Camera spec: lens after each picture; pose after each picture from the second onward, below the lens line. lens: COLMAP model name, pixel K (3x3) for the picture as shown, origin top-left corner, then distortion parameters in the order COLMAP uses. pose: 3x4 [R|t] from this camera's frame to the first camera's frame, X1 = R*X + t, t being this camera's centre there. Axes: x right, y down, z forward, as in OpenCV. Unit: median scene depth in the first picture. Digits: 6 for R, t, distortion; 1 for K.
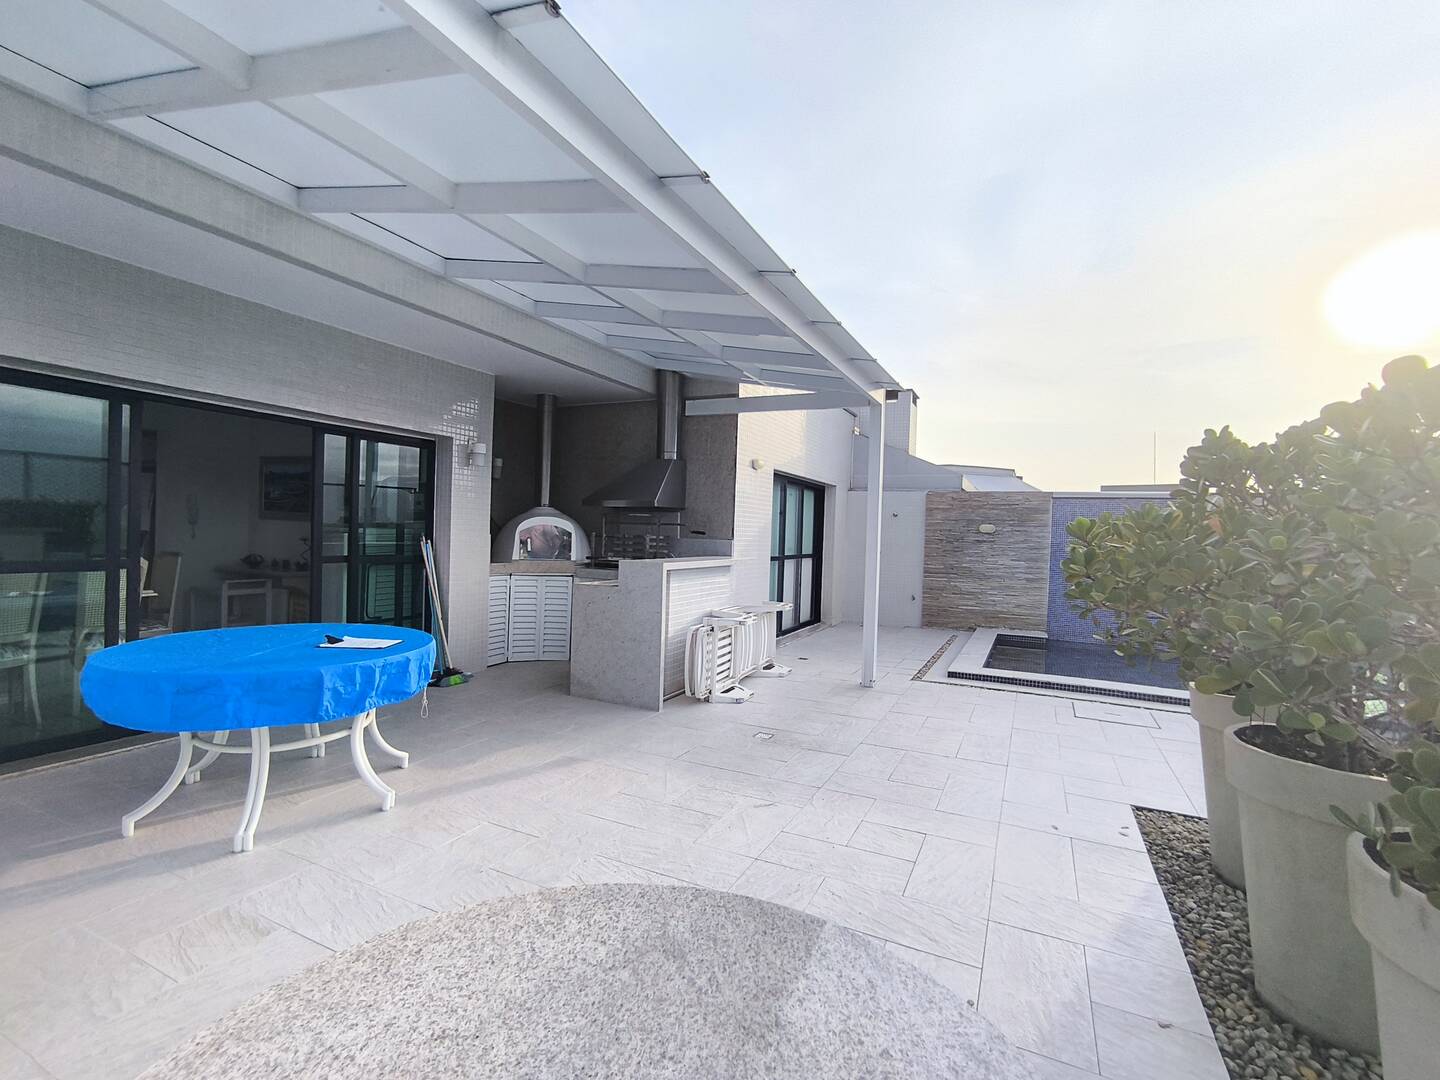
lens RADIAL K [[665.5, 0, 720.0], [0, 665.5, 540.0], [0, 0, 1]] dist [-0.001720, 0.000055]
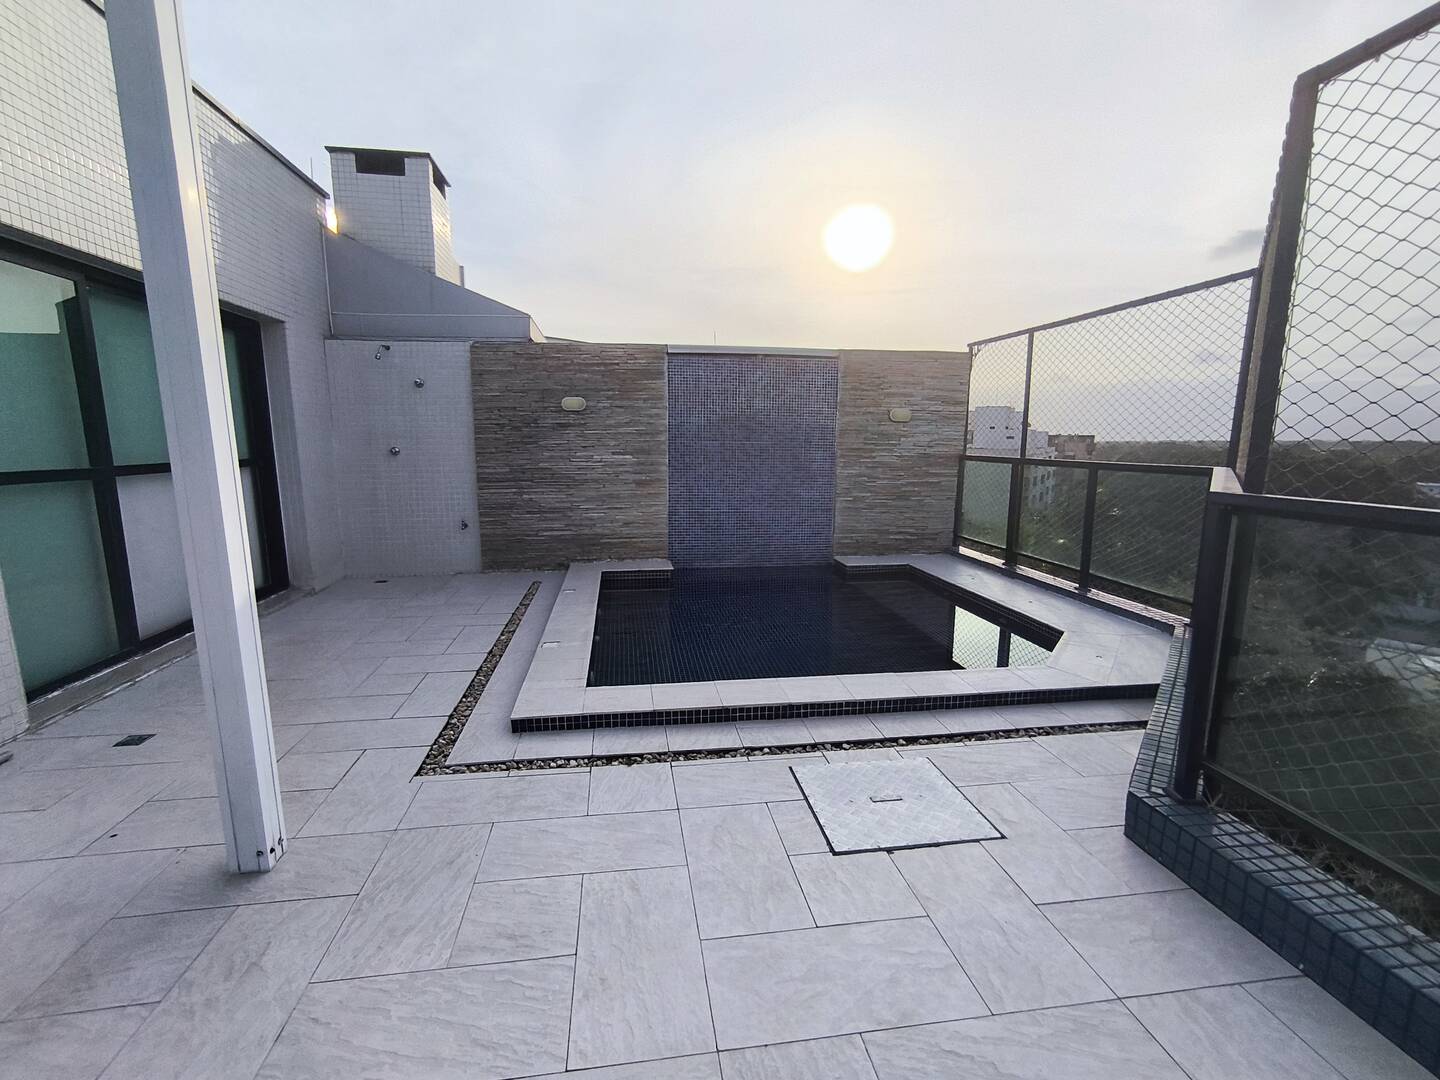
lens RADIAL K [[660.1, 0, 718.9], [0, 660.1, 549.1], [0, 0, 1]] dist [0.013692, 0.000714]
pose [[0.828631, -0.126242, 0.545374, 0.160818], [0.030646, 0.983009, 0.180982, 0.008120], [-0.558955, -0.133254, 0.818421, 0.402106]]
